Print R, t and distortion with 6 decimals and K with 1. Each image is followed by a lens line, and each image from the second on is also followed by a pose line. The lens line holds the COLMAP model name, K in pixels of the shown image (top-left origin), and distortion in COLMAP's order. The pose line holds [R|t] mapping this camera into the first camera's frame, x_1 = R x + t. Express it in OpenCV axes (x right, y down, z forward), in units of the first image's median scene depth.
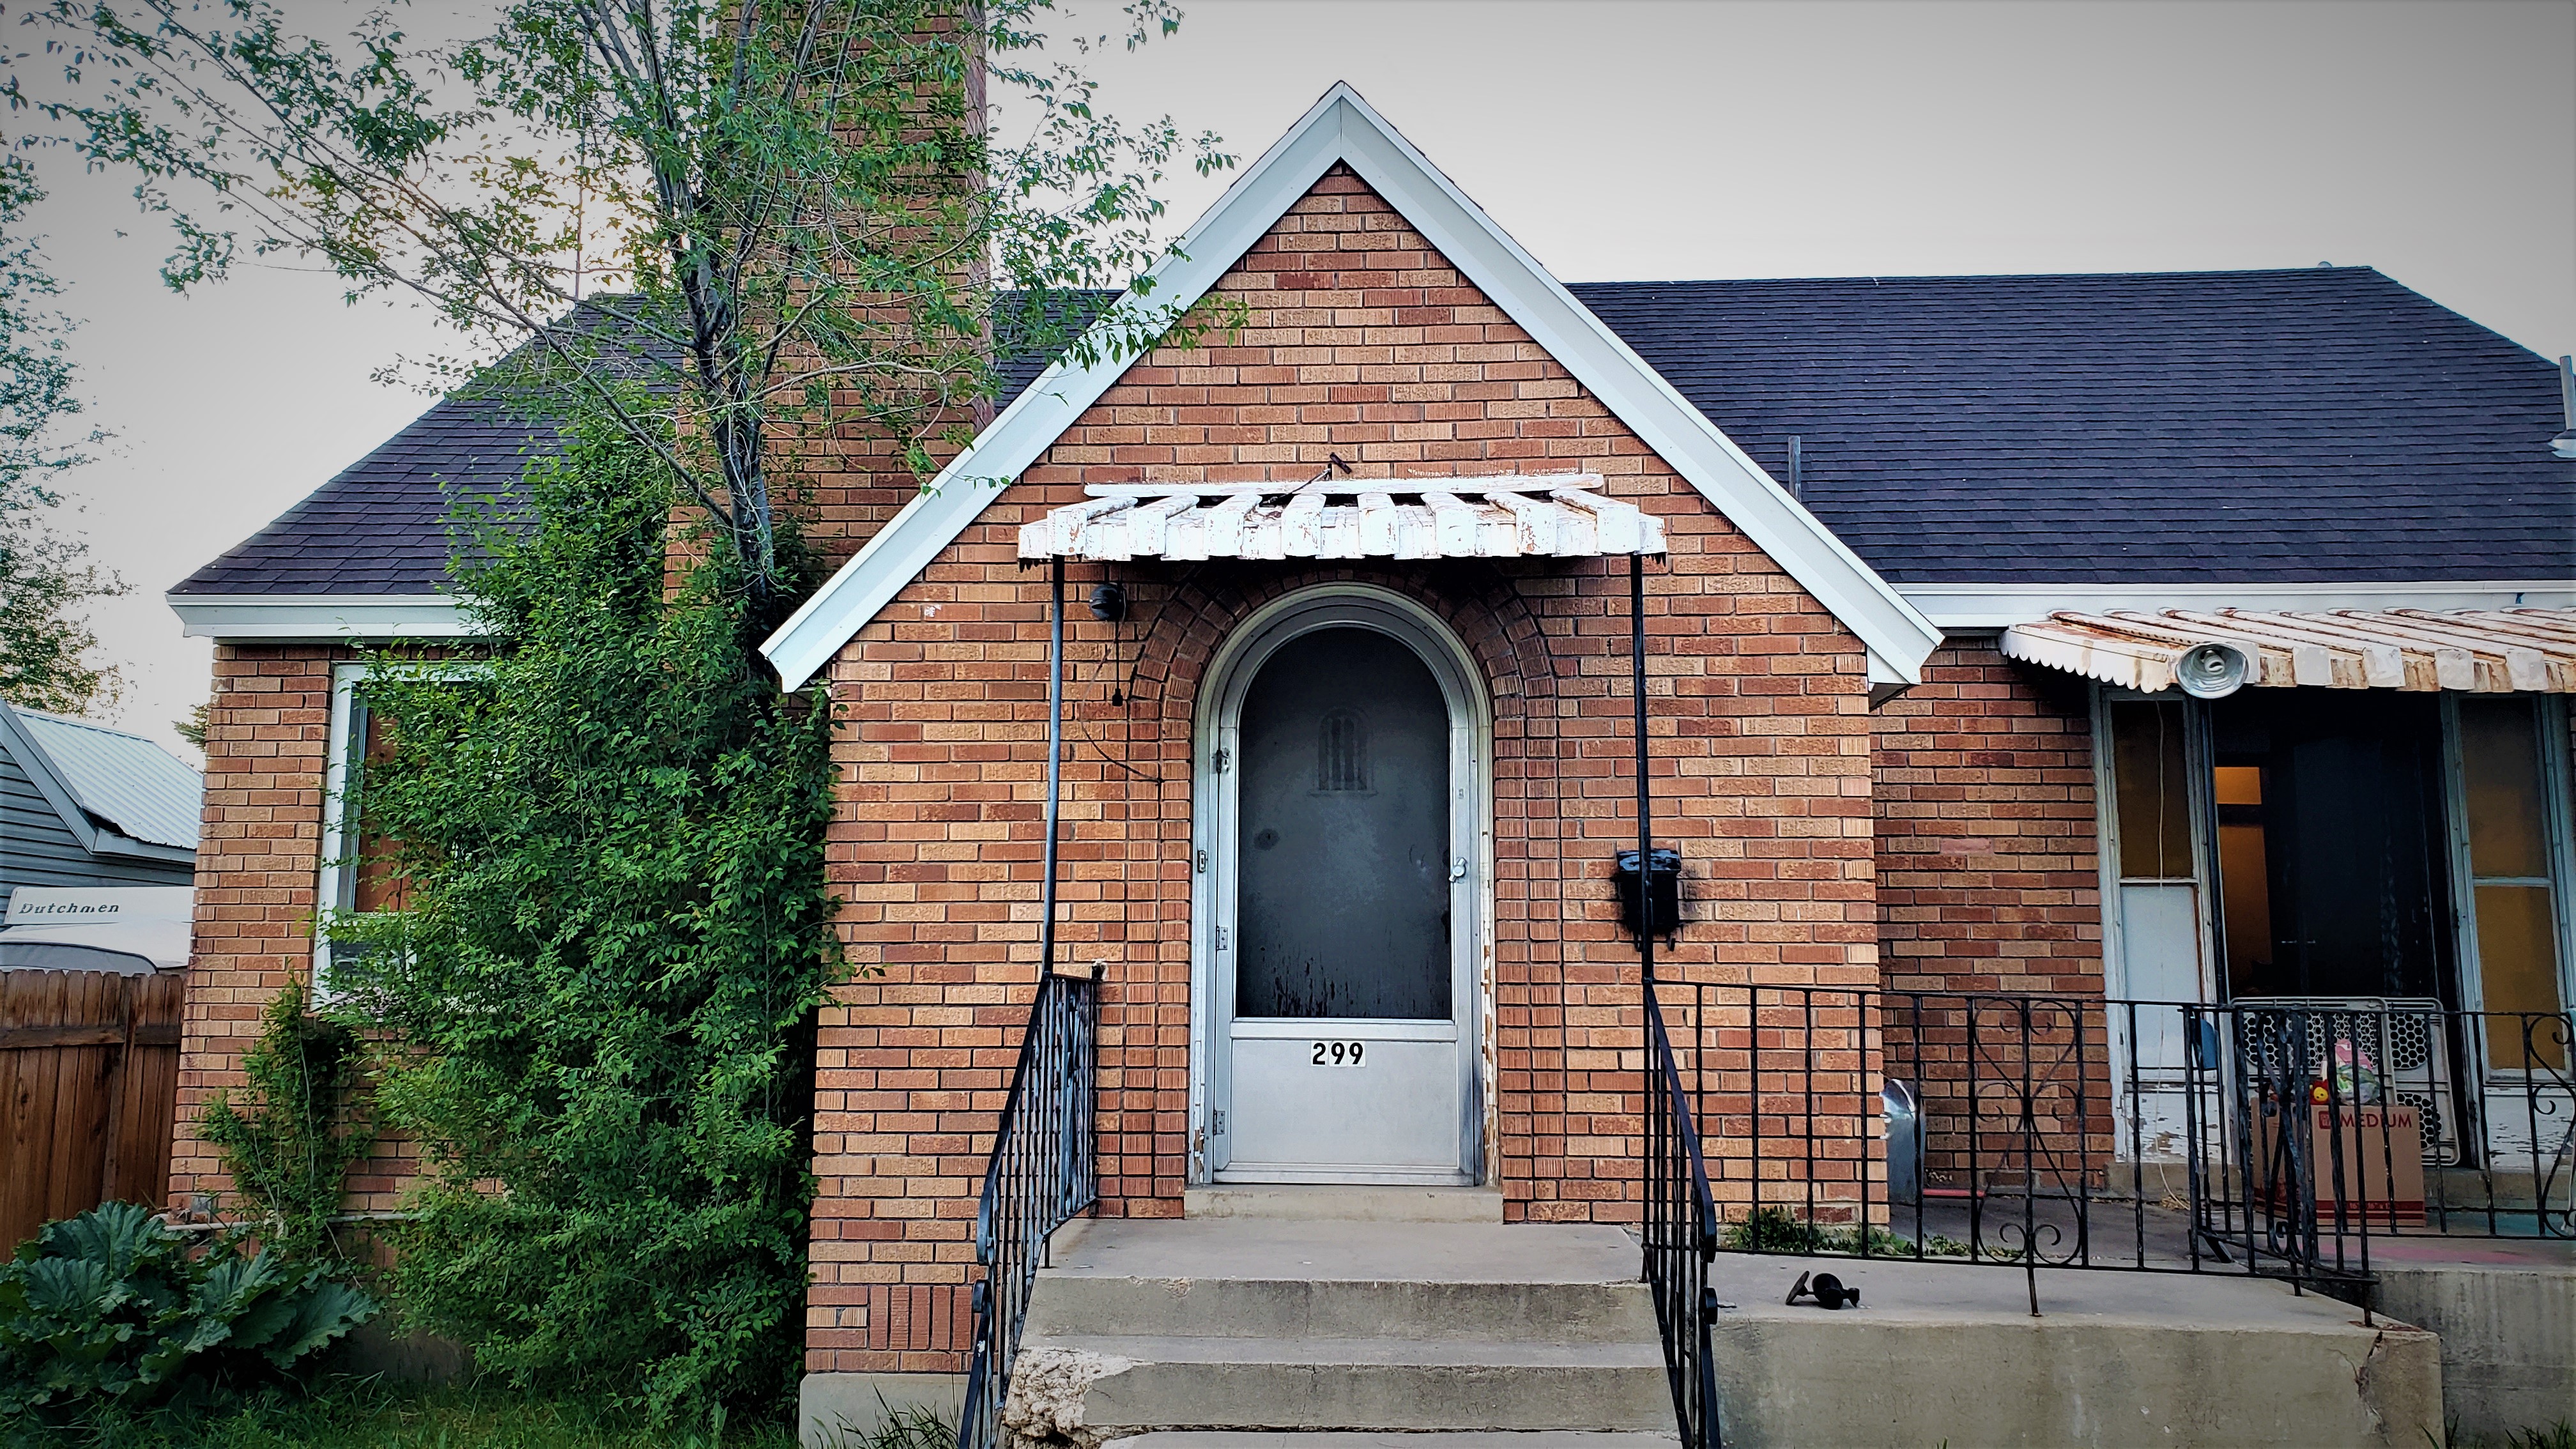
lens RADIAL K [[1987.6, 0, 1218.7], [0, 1987.6, 736.3], [0, 0, 1]] dist [0.077923, -0.078924]
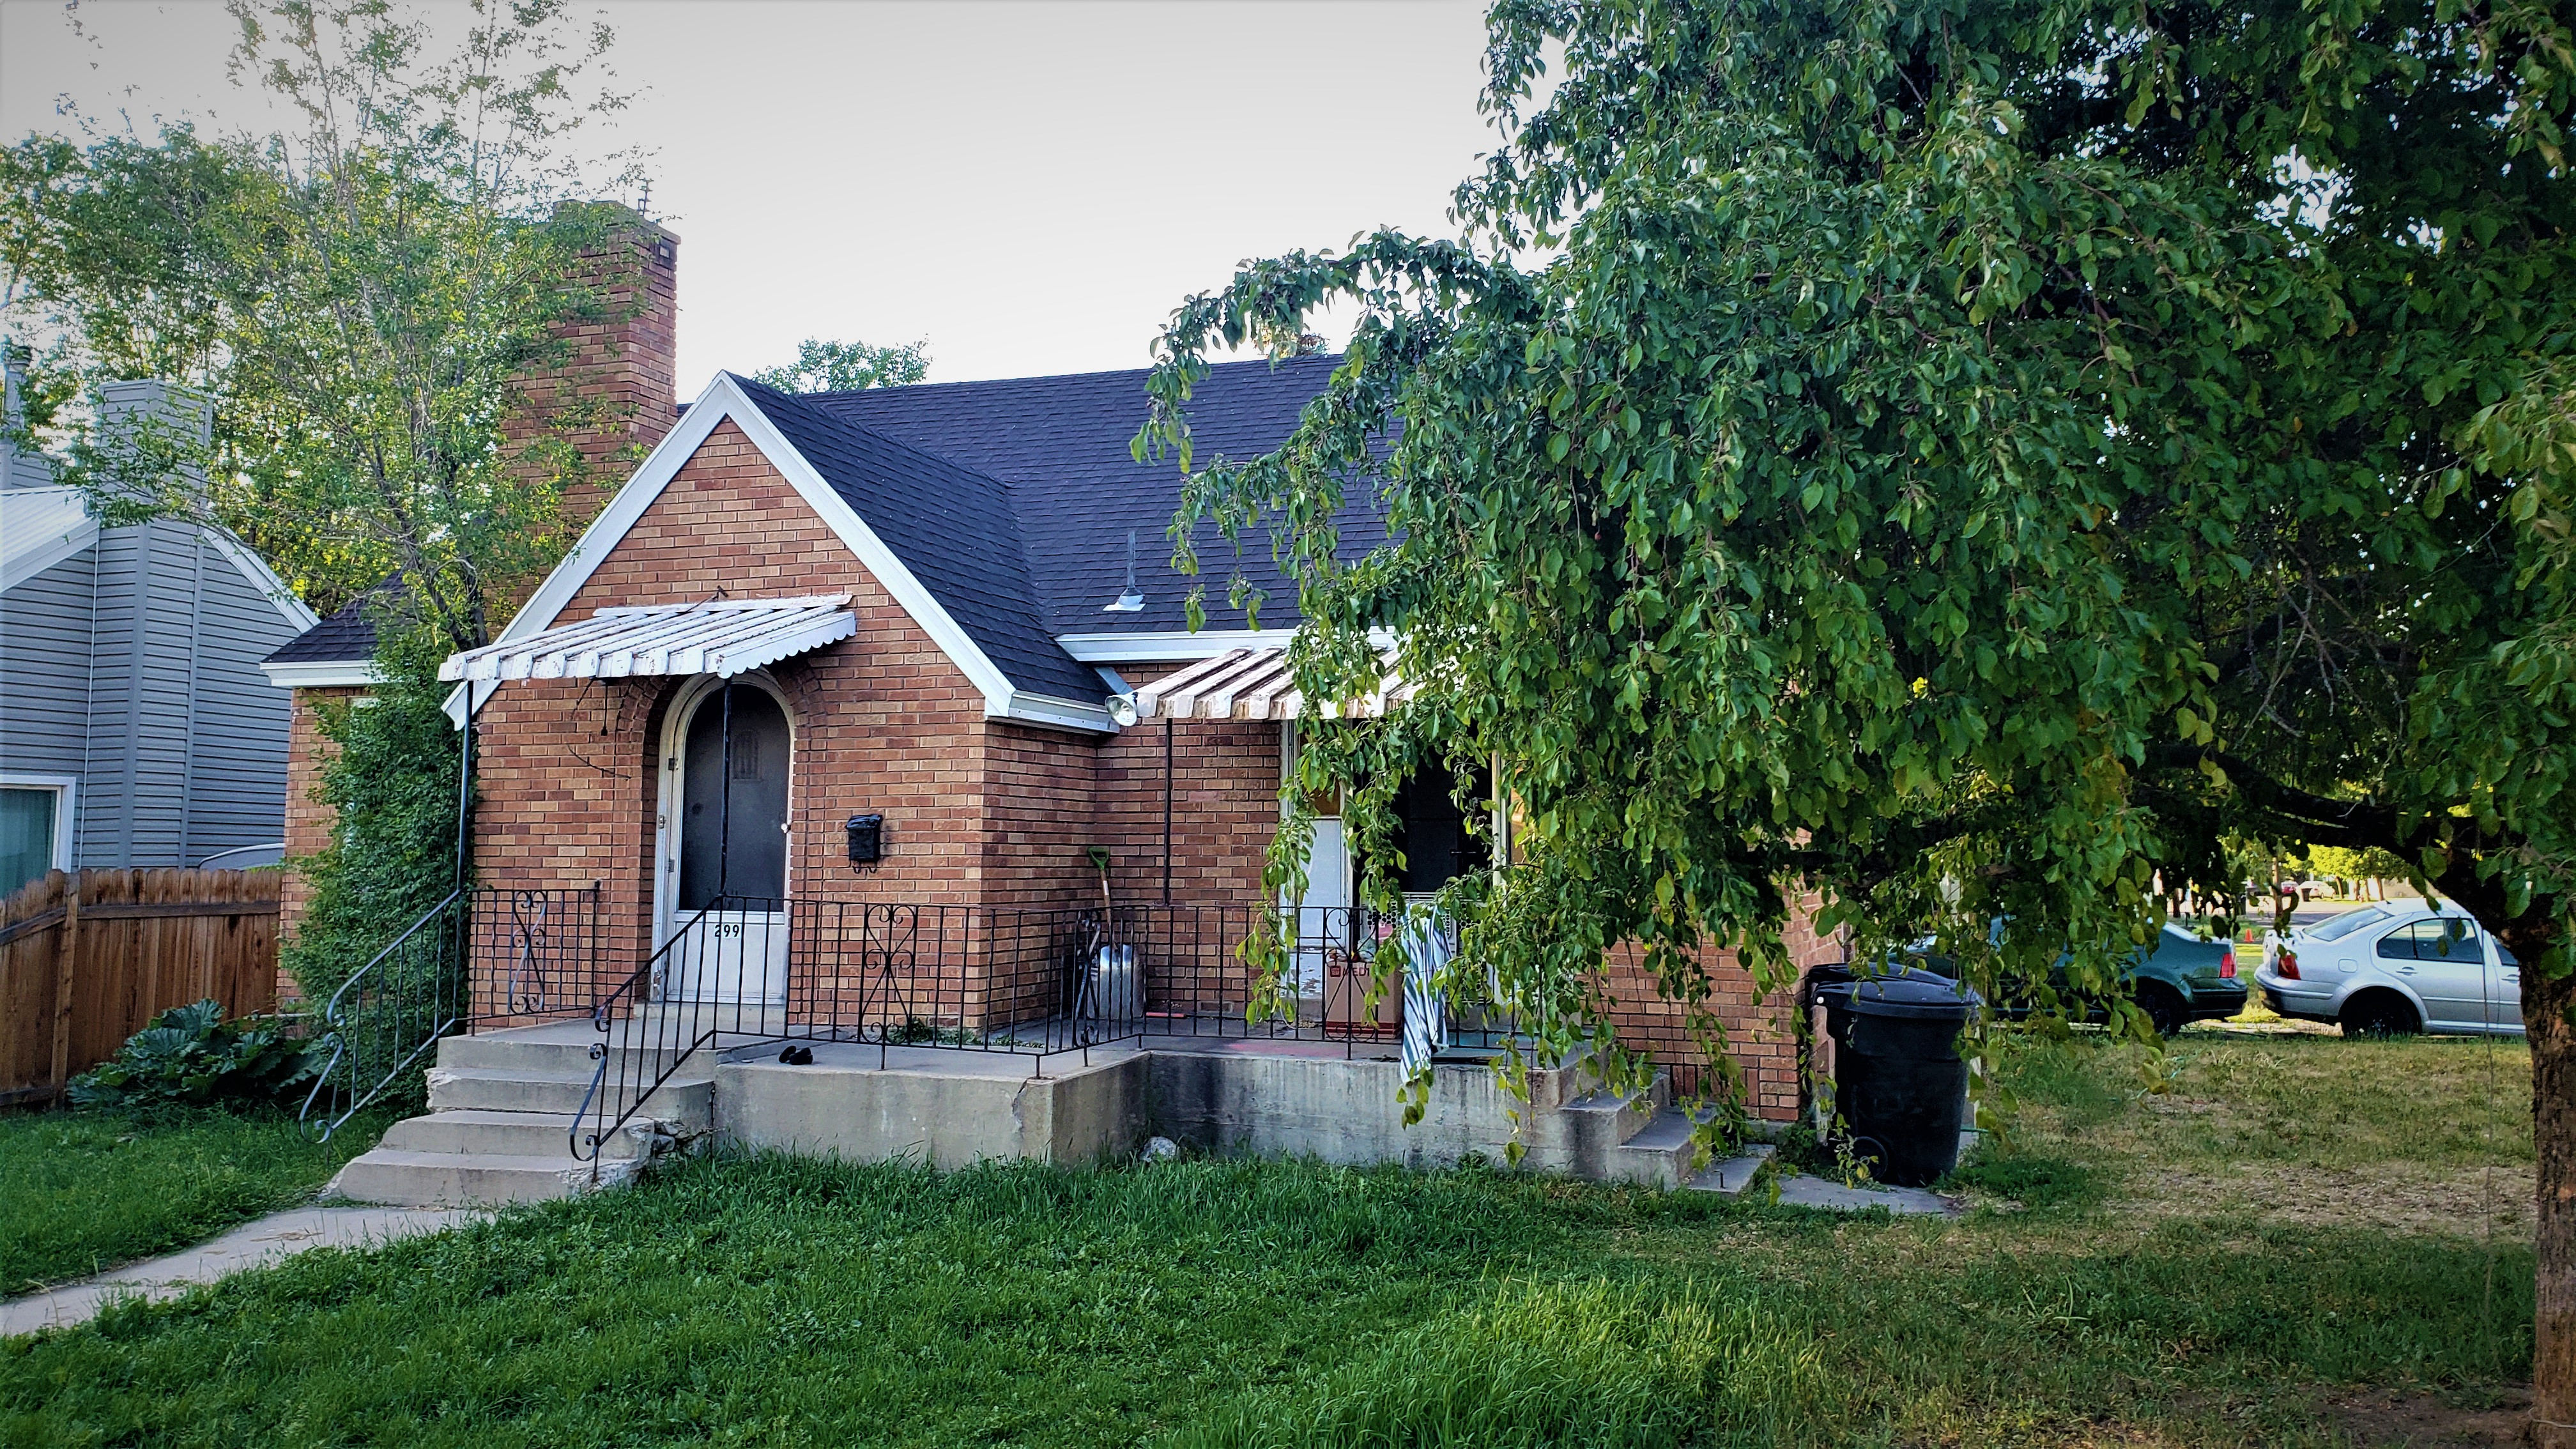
lens RADIAL K [[1981.3, 0, 1293.7], [0, 1981.3, 708.9], [0, 0, 1]] dist [0.182422, -0.349393]
pose [[0.957296, -0.020982, -0.288346, 1.053626], [0.038768, 0.997671, 0.056113, -0.115983], [0.286498, -0.064895, 0.955881, -0.542545]]
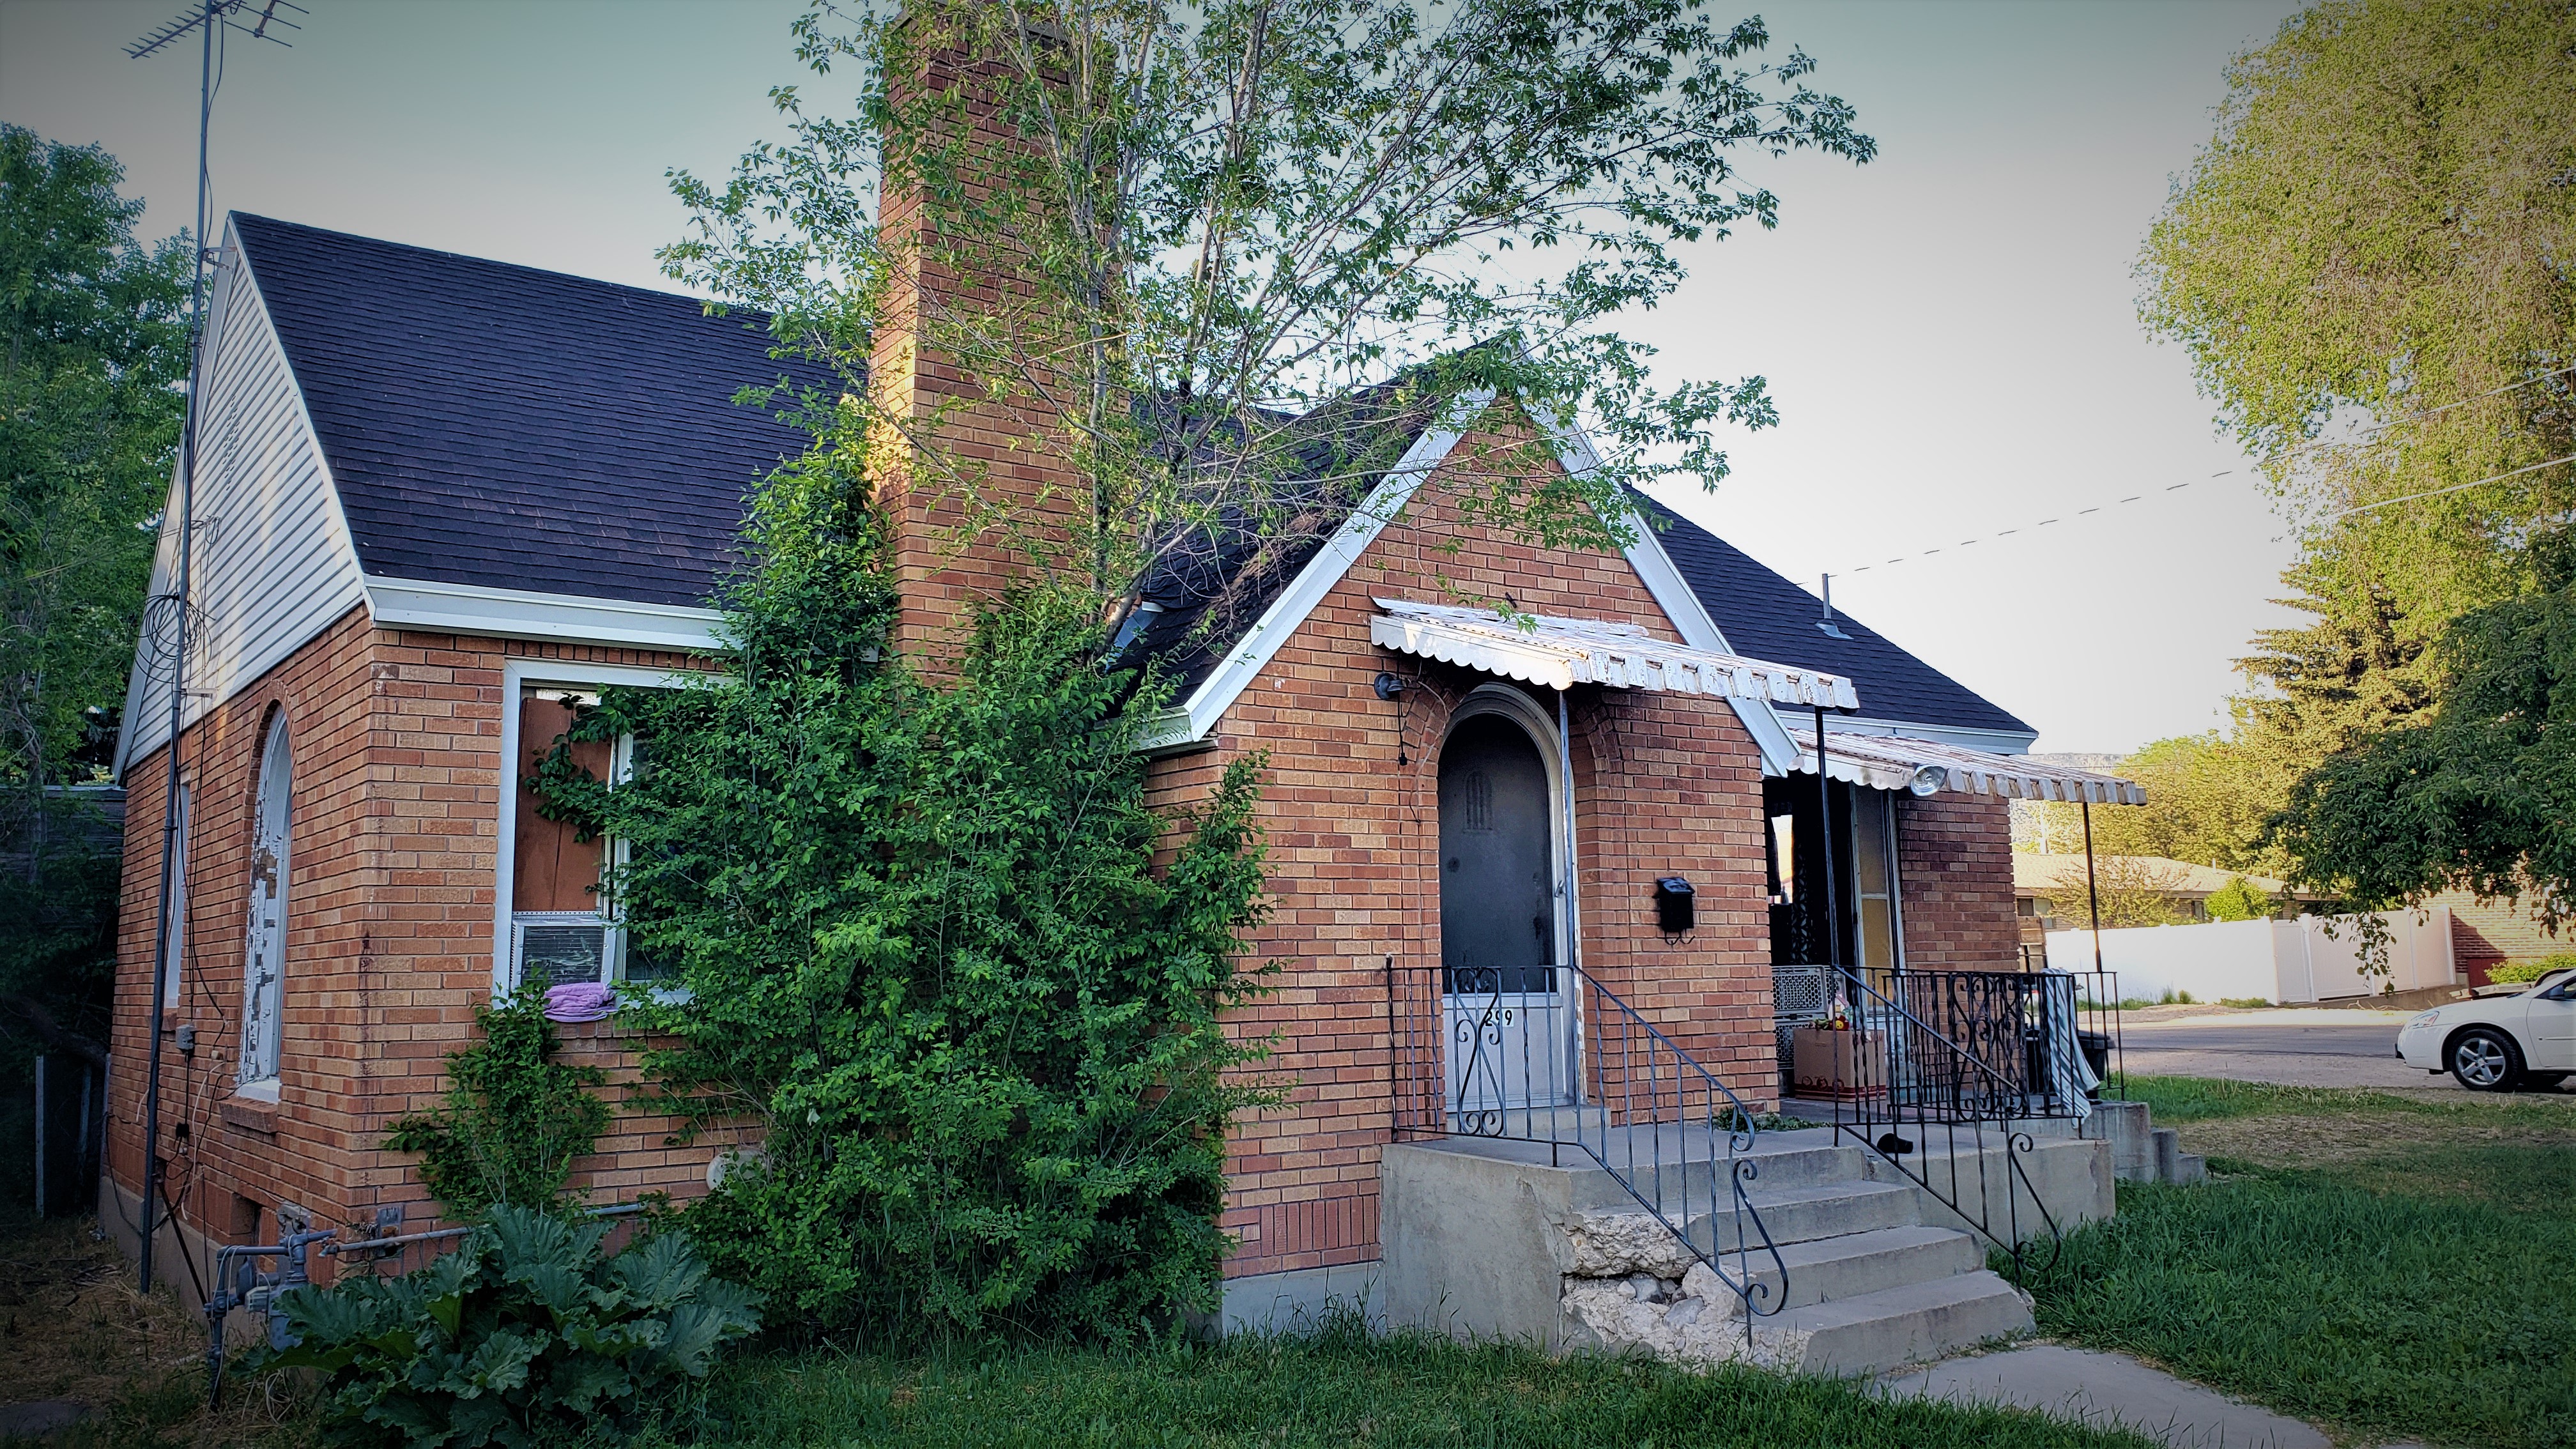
lens RADIAL K [[1981.3, 0, 1293.7], [0, 1981.3, 708.9], [0, 0, 1]] dist [0.182422, -0.349393]
pose [[0.781018, 0.065273, 0.621088, -0.949642], [-0.065798, 0.997588, -0.022100, -0.018910], [-0.621033, -0.023606, 0.783429, -0.016912]]
